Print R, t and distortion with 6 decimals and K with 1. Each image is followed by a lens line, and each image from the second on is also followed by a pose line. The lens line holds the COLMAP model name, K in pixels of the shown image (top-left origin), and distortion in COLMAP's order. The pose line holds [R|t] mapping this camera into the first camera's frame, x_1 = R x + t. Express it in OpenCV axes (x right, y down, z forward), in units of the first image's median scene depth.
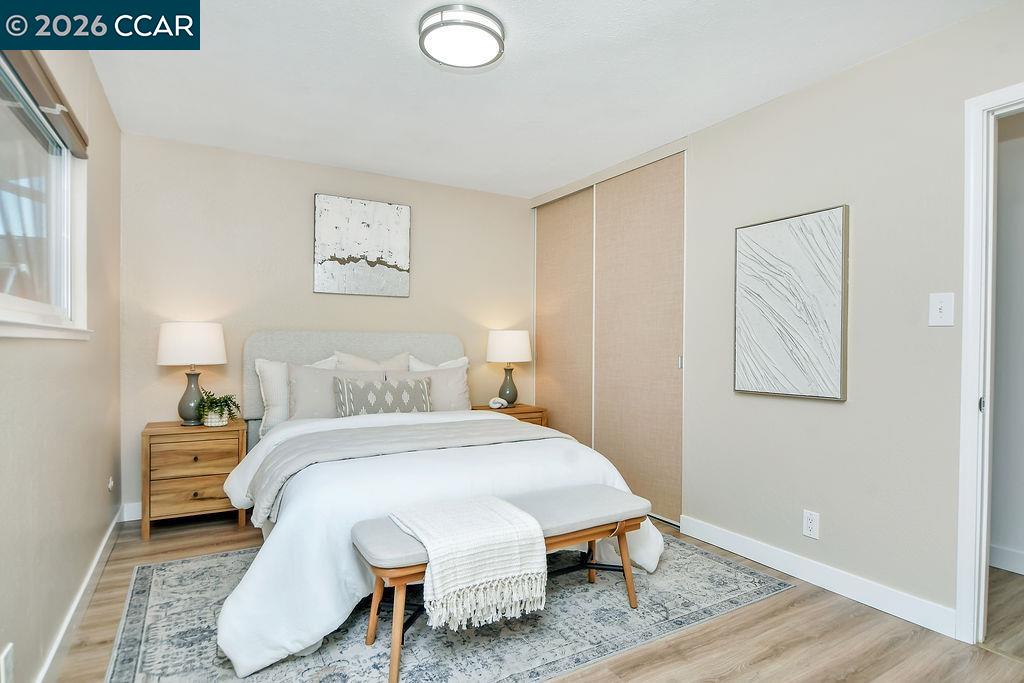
lens RADIAL K [[547.1, 0, 527.3], [0, 547.1, 349.3], [0, 0, 1]] dist [-0.019814, -0.000986]
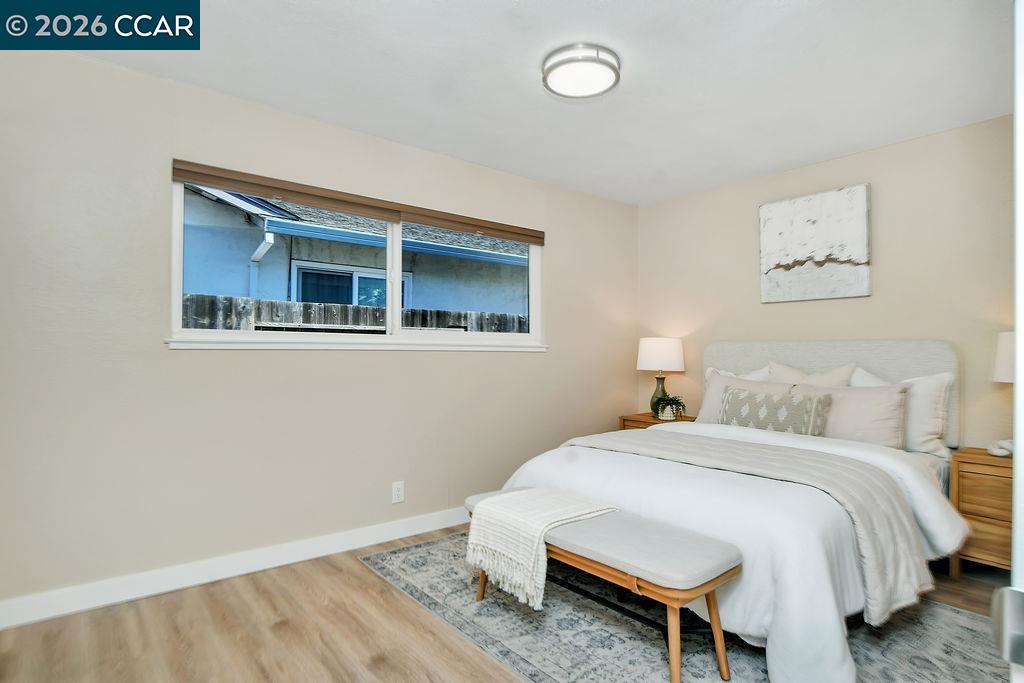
lens RADIAL K [[547.1, 0, 527.3], [0, 547.1, 349.3], [0, 0, 1]] dist [-0.019814, -0.000986]
pose [[0.160727, -0.014721, -0.986889, 0.595152], [-0.012339, 0.999781, -0.016923, 0.003306], [0.986922, 0.014897, 0.160511, 0.462107]]
